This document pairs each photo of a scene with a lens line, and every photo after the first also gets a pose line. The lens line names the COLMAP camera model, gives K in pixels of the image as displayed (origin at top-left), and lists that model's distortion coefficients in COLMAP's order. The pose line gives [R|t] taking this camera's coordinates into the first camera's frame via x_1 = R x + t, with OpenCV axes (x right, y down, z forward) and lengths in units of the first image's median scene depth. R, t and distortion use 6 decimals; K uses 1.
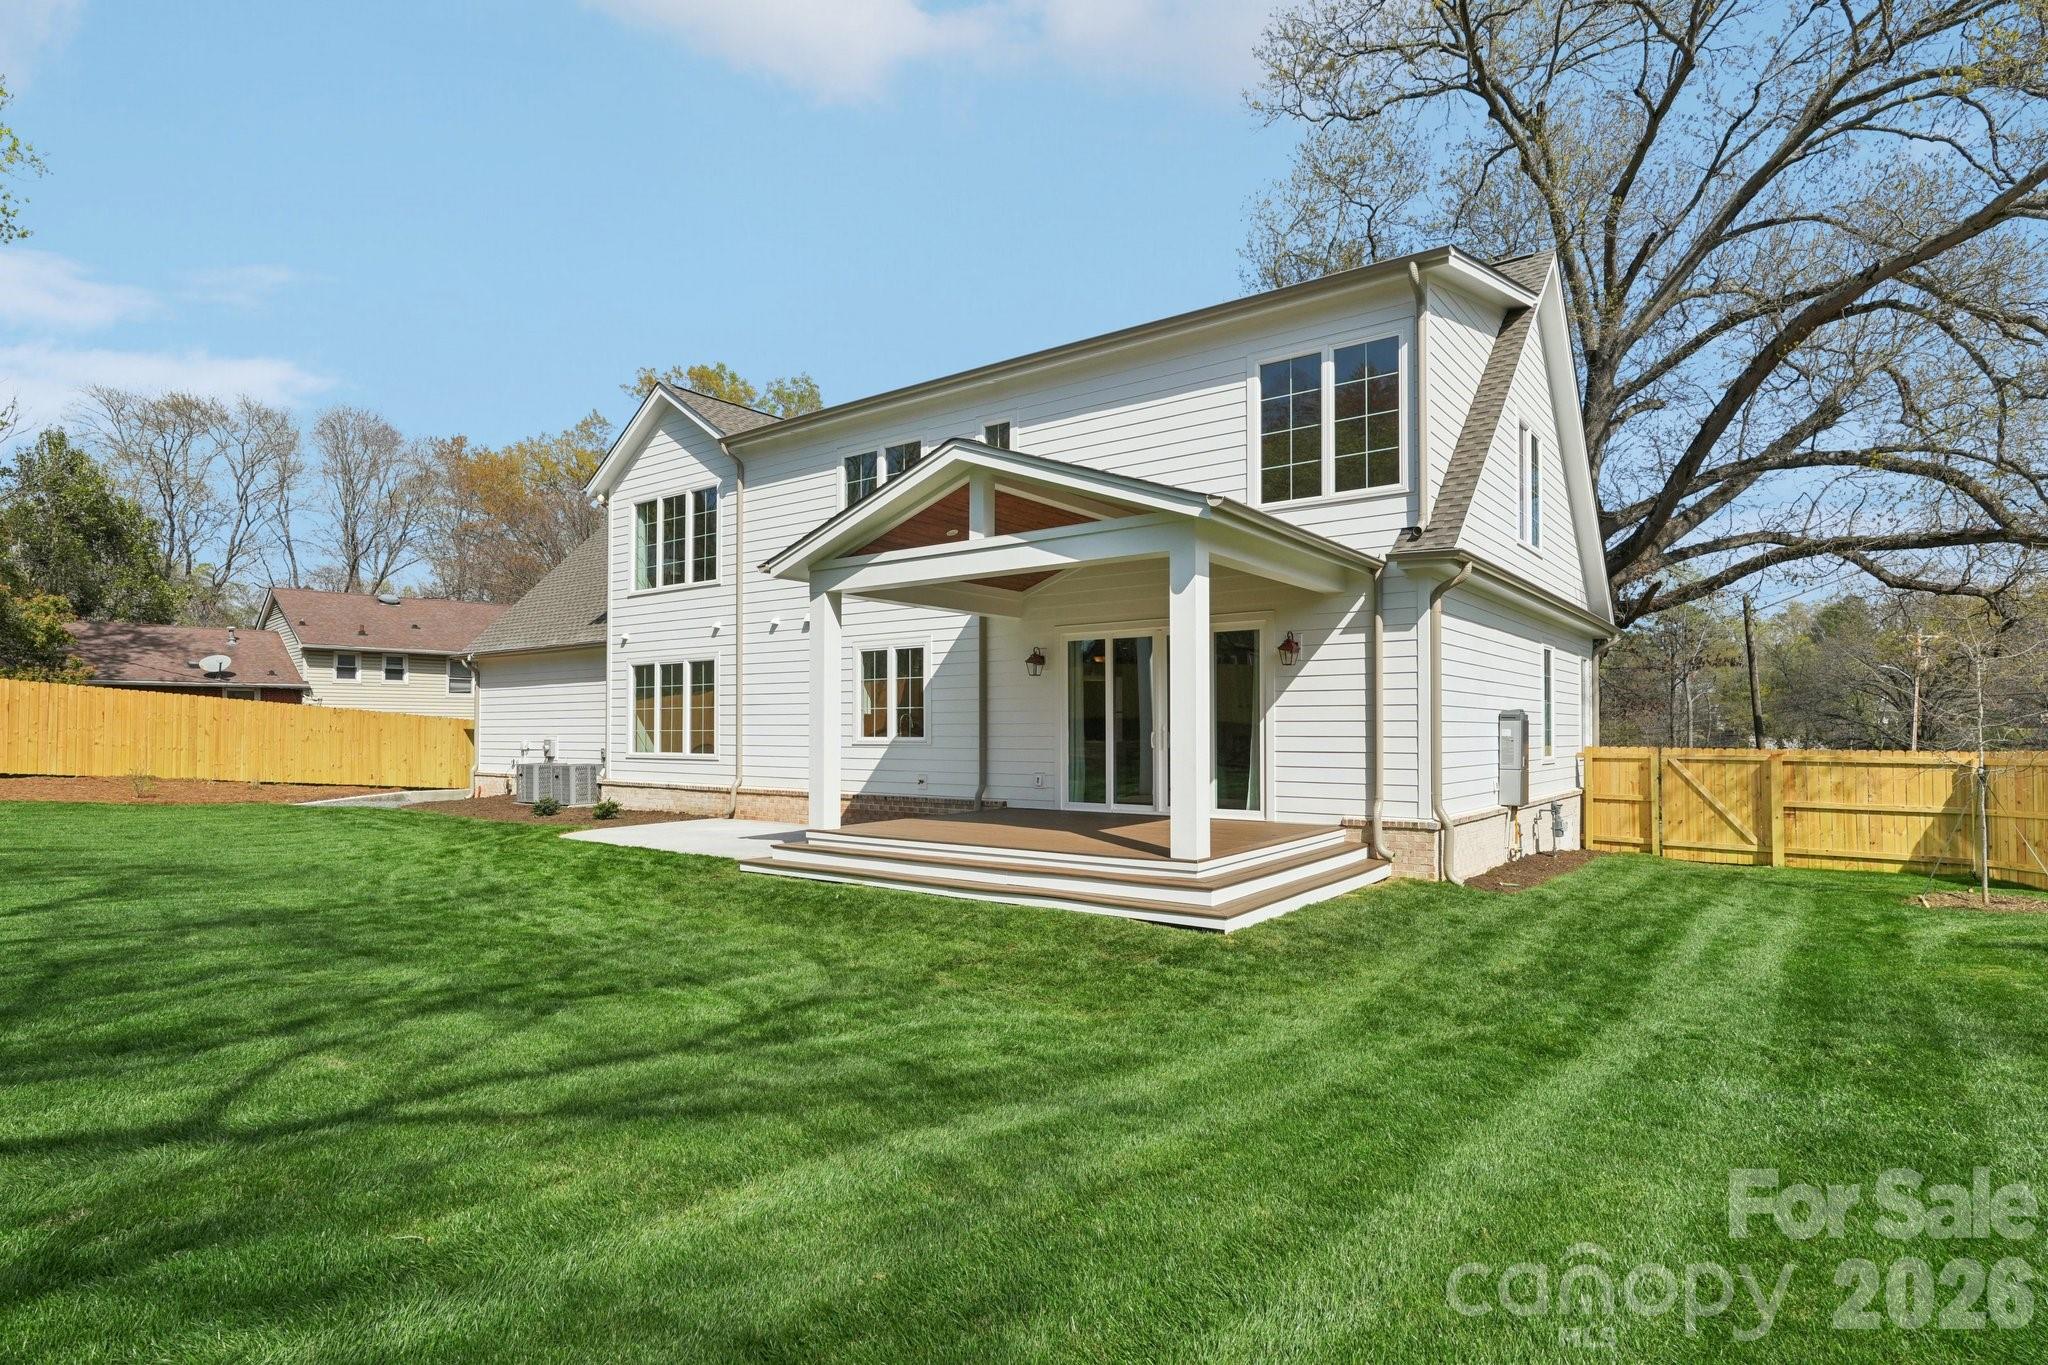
lens RADIAL K [[1063.0, 0, 1024.0], [0, 1063.0, 682.5], [0, 0, 1]] dist [0.001512, 0.000825]
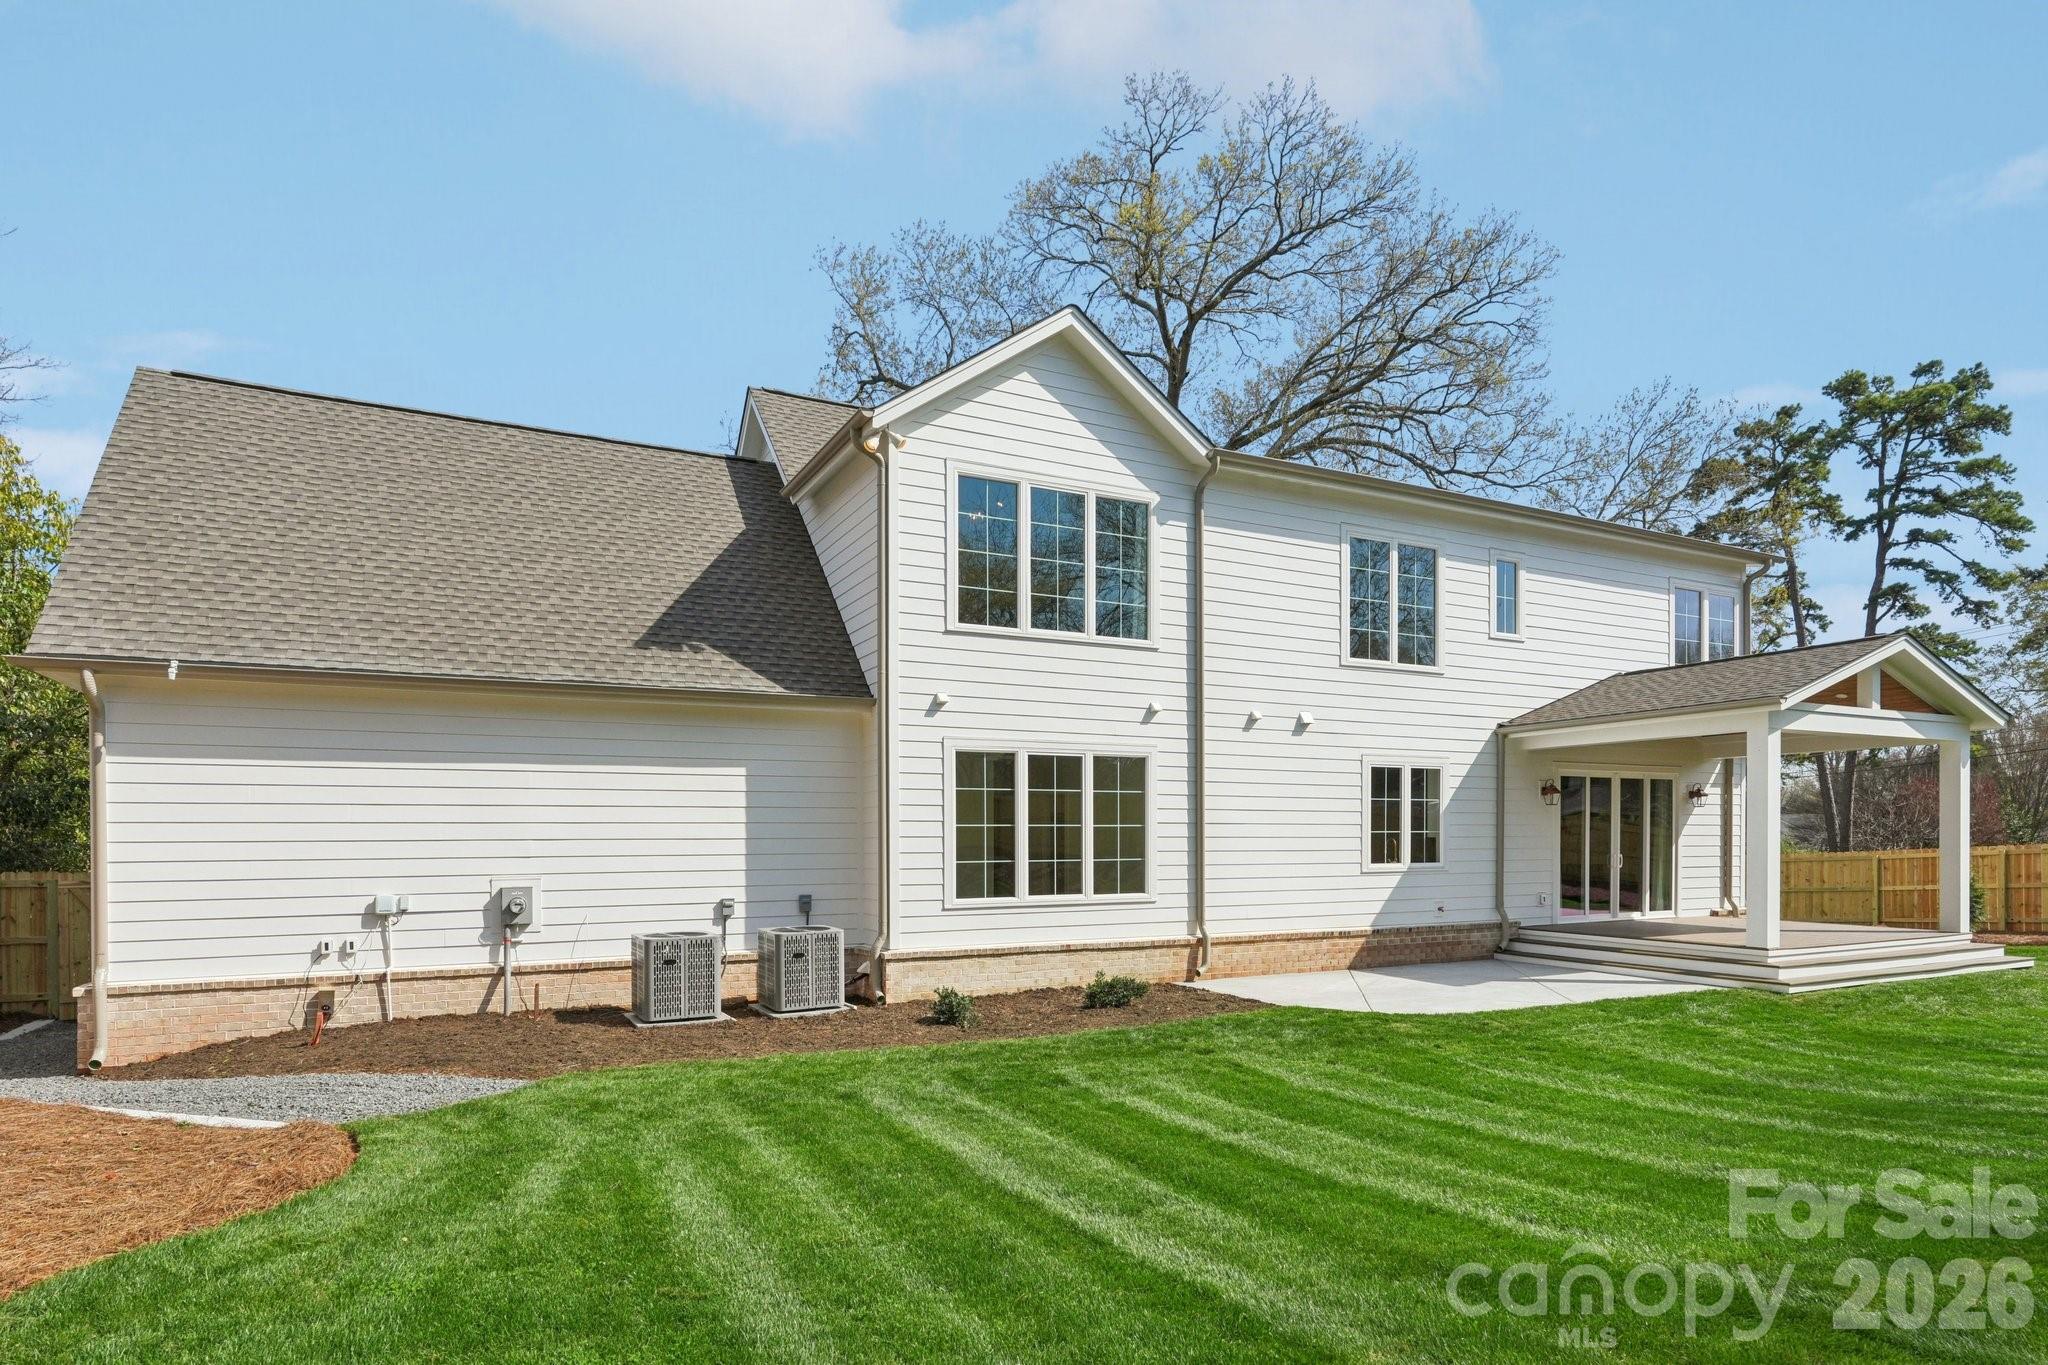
lens RADIAL K [[1086.2, 0, 1020.8], [0, 1086.2, 845.7], [0, 0, 1]] dist [0.001352, 0.001256]
pose [[0.445165, -0.004787, 0.895436, -1.013779], [-0.035603, 0.999100, 0.023041, 0.023800], [-0.894740, -0.042137, 0.444595, 0.799351]]
